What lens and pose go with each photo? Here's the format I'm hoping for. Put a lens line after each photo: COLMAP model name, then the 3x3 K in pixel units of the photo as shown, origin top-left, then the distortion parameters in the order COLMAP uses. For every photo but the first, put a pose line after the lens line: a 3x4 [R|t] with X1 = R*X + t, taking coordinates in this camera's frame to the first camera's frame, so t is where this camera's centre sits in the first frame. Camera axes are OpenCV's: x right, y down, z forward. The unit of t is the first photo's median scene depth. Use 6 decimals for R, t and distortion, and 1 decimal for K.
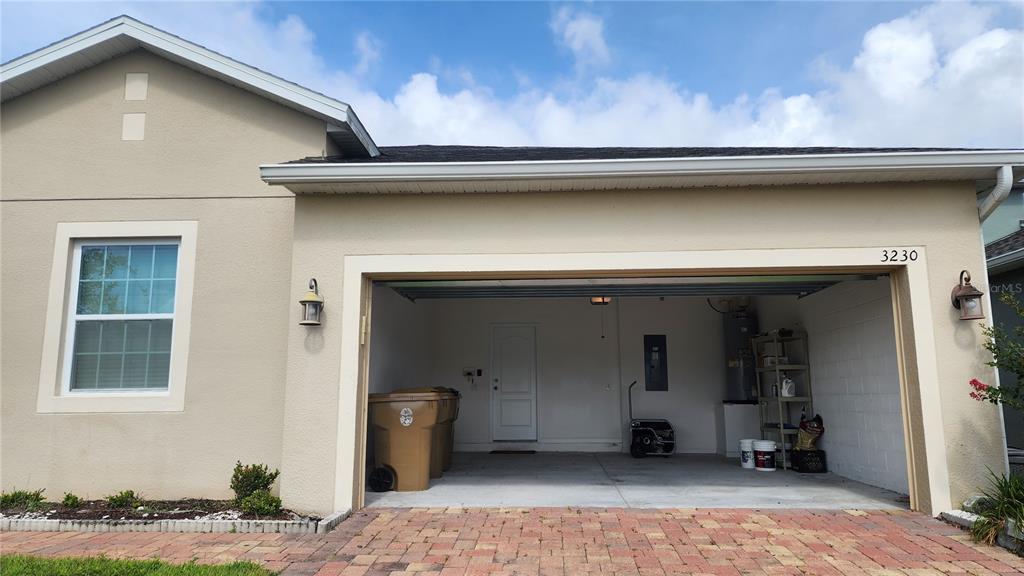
lens RADIAL K [[691.8, 0, 519.8], [0, 691.8, 278.1], [0, 0, 1]] dist [0.062572, -0.036485]
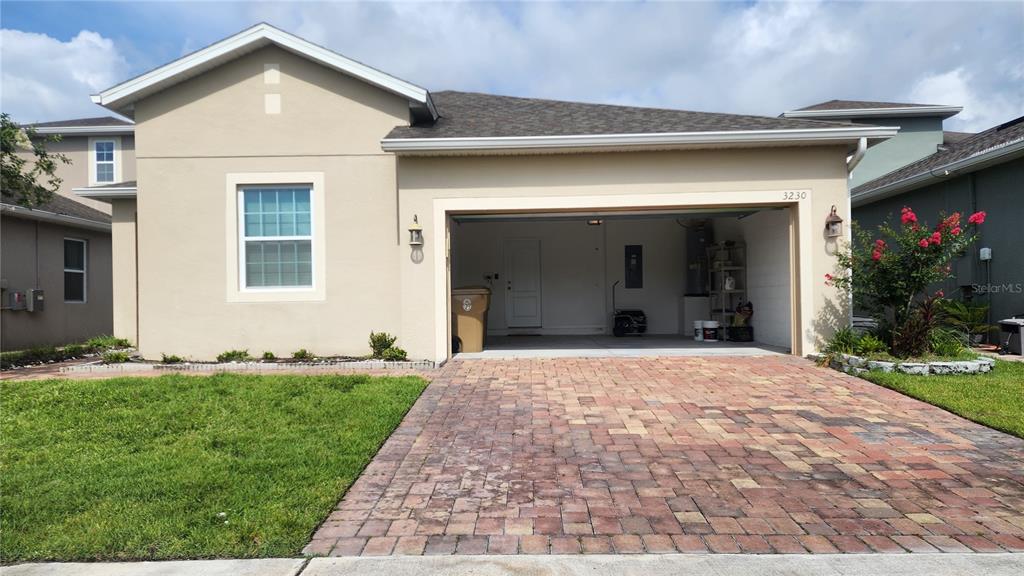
lens RADIAL K [[691.8, 0, 508.3], [0, 691.8, 296.6], [0, 0, 1]] dist [0.062572, -0.036485]
pose [[0.999763, -0.010804, 0.018926, -0.108084], [0.007594, 0.986740, 0.162129, -0.058728], [-0.020427, -0.161947, 0.986588, -0.477609]]
